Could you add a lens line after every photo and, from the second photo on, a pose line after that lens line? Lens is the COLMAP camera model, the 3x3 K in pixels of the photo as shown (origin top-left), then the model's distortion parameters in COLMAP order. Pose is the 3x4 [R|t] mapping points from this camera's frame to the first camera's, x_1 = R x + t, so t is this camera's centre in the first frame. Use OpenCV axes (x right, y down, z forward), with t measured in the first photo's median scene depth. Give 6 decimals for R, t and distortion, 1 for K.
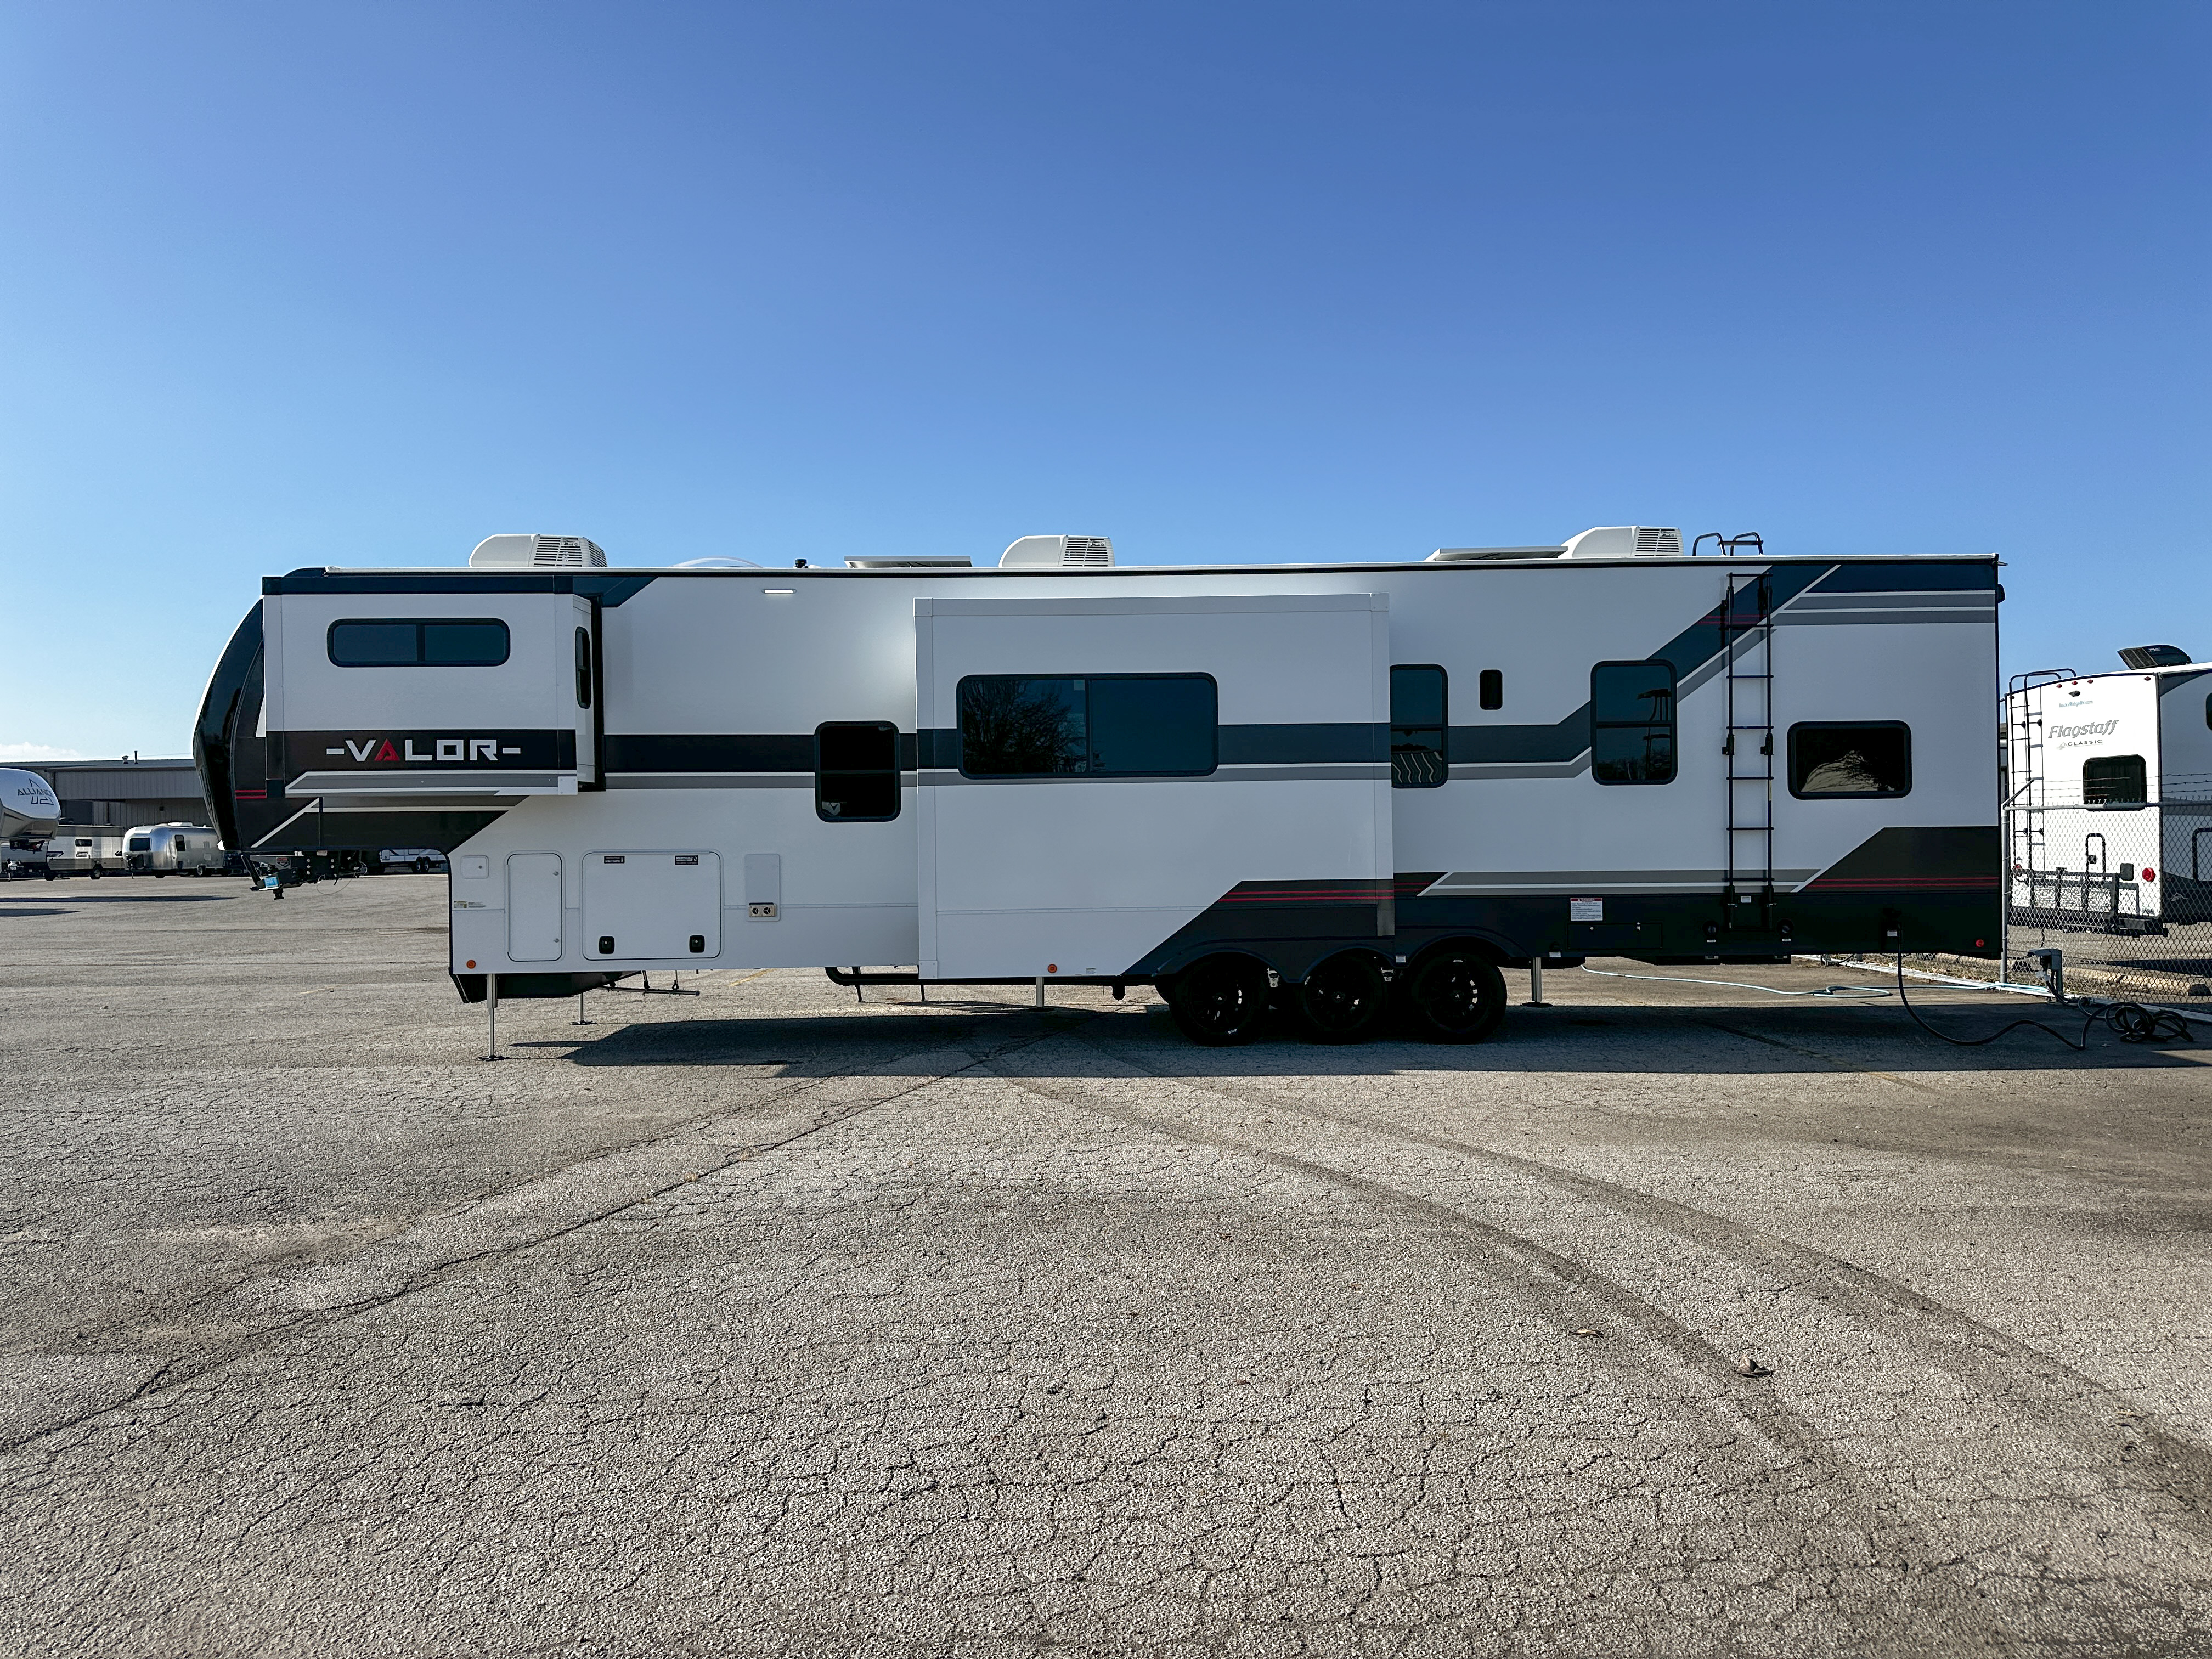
lens RADIAL K [[1577.6, 0, 1106.0], [0, 1577.6, 829.5], [0, 0, 1]] dist [0.084627, -0.097629]
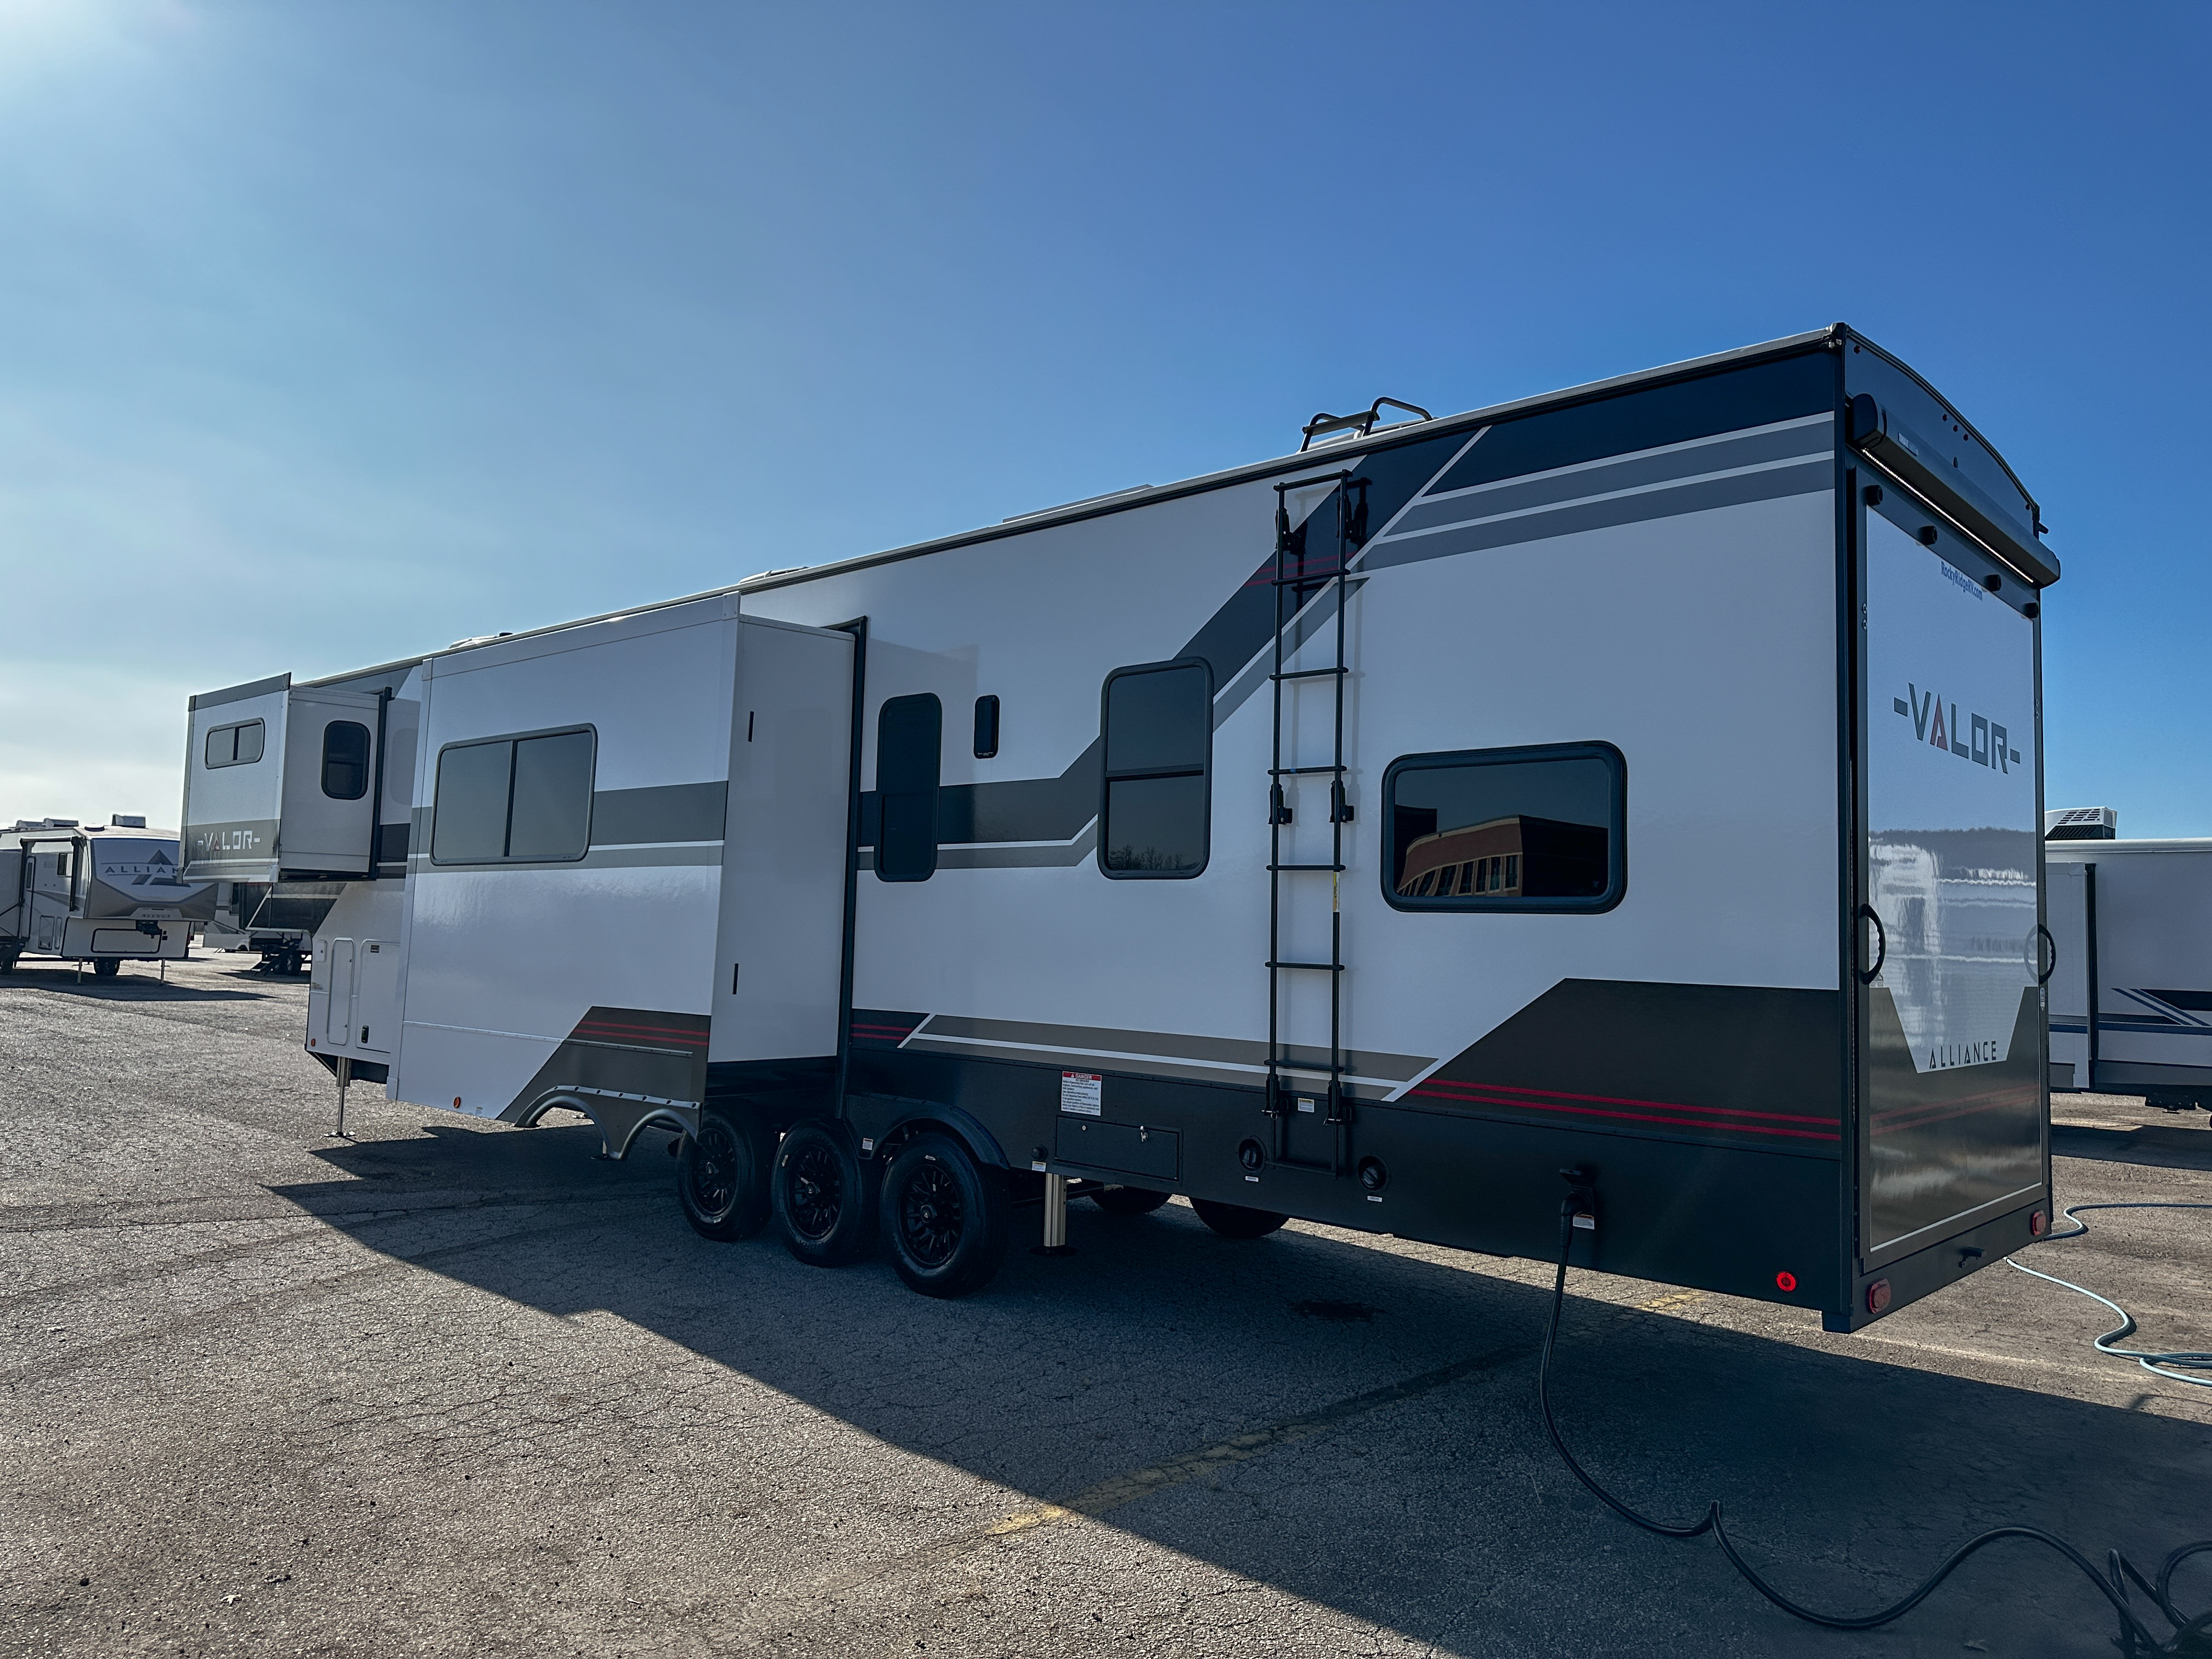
lens RADIAL K [[1577.6, 0, 1106.0], [0, 1577.6, 829.5], [0, 0, 1]] dist [0.084627, -0.097629]
pose [[0.709183, -0.016576, -0.704829, 0.716965], [-0.032057, 0.997931, -0.055724, -0.014055], [0.704295, 0.062113, 0.707185, 0.590817]]
